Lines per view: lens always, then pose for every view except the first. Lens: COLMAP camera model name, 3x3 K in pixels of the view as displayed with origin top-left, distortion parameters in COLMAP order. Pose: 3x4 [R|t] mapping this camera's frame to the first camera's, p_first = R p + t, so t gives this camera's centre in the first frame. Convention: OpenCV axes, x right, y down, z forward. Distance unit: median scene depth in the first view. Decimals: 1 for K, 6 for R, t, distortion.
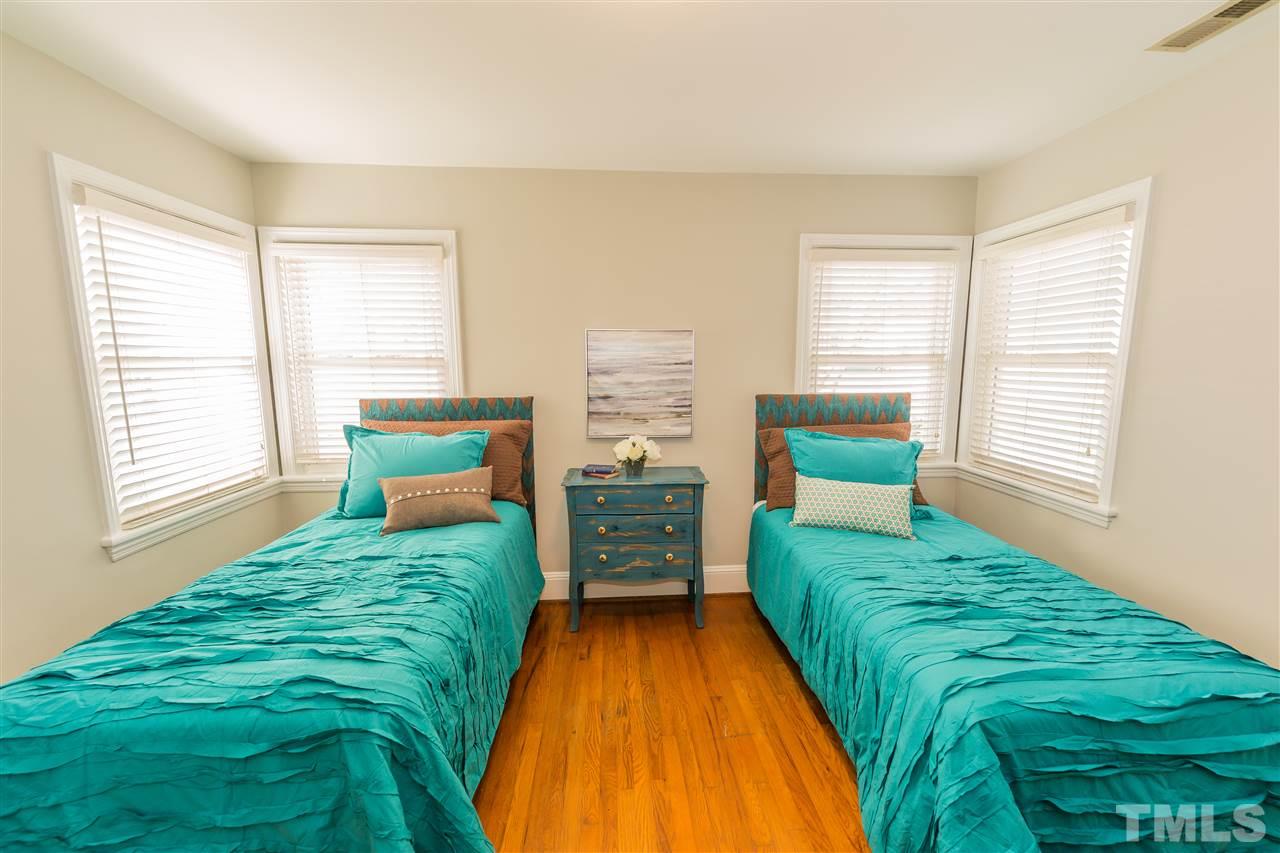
lens RADIAL K [[514.0, 0, 650.3], [0, 514.0, 430.7], [0, 0, 1]] dist [0.003772, -0.002694]
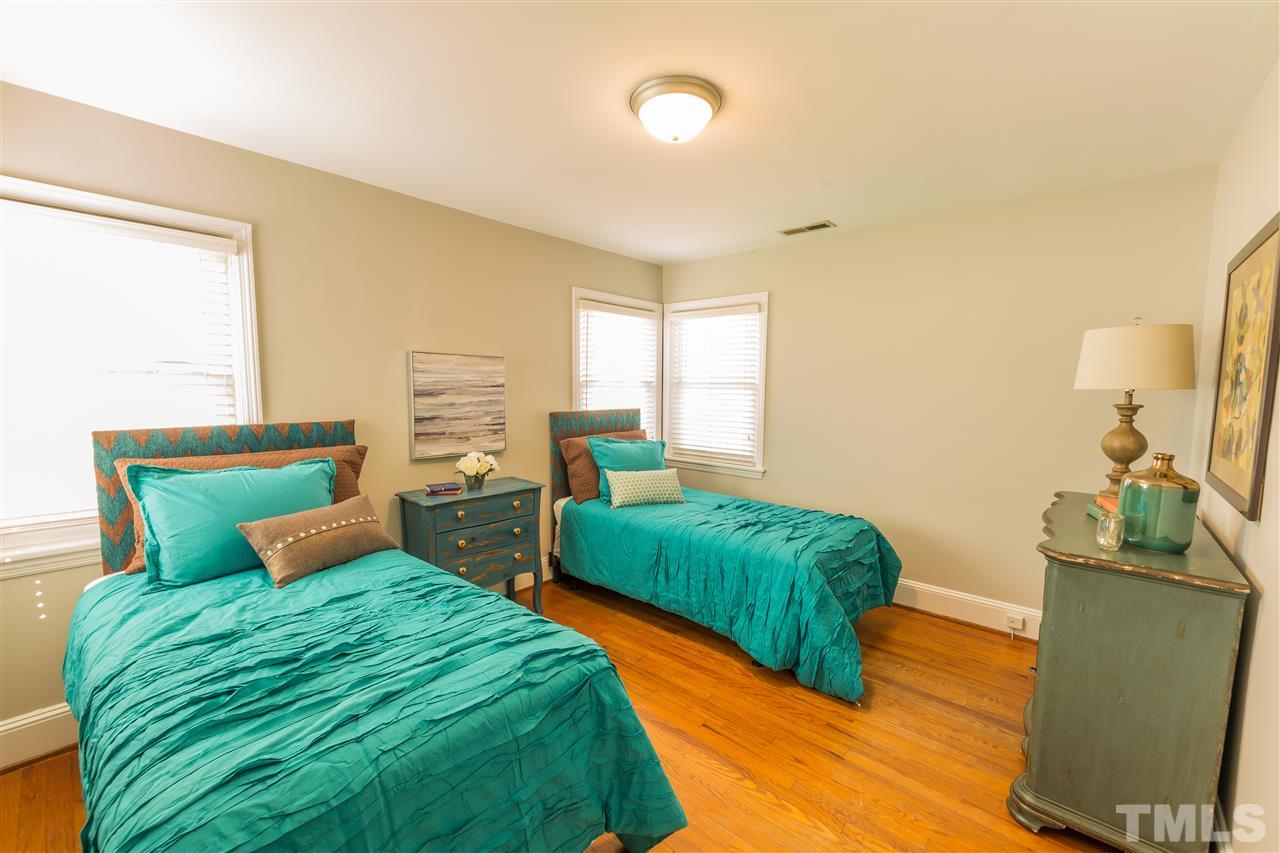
lens RADIAL K [[495.7, 0, 640.0], [0, 495.7, 426.5], [0, 0, 1]] dist [0.001817, 0.000005]
pose [[0.731655, -0.044502, 0.680221, -0.576022], [0.081814, 0.996387, -0.022813, 0.009947], [-0.676748, 0.072343, 0.732652, 0.000778]]
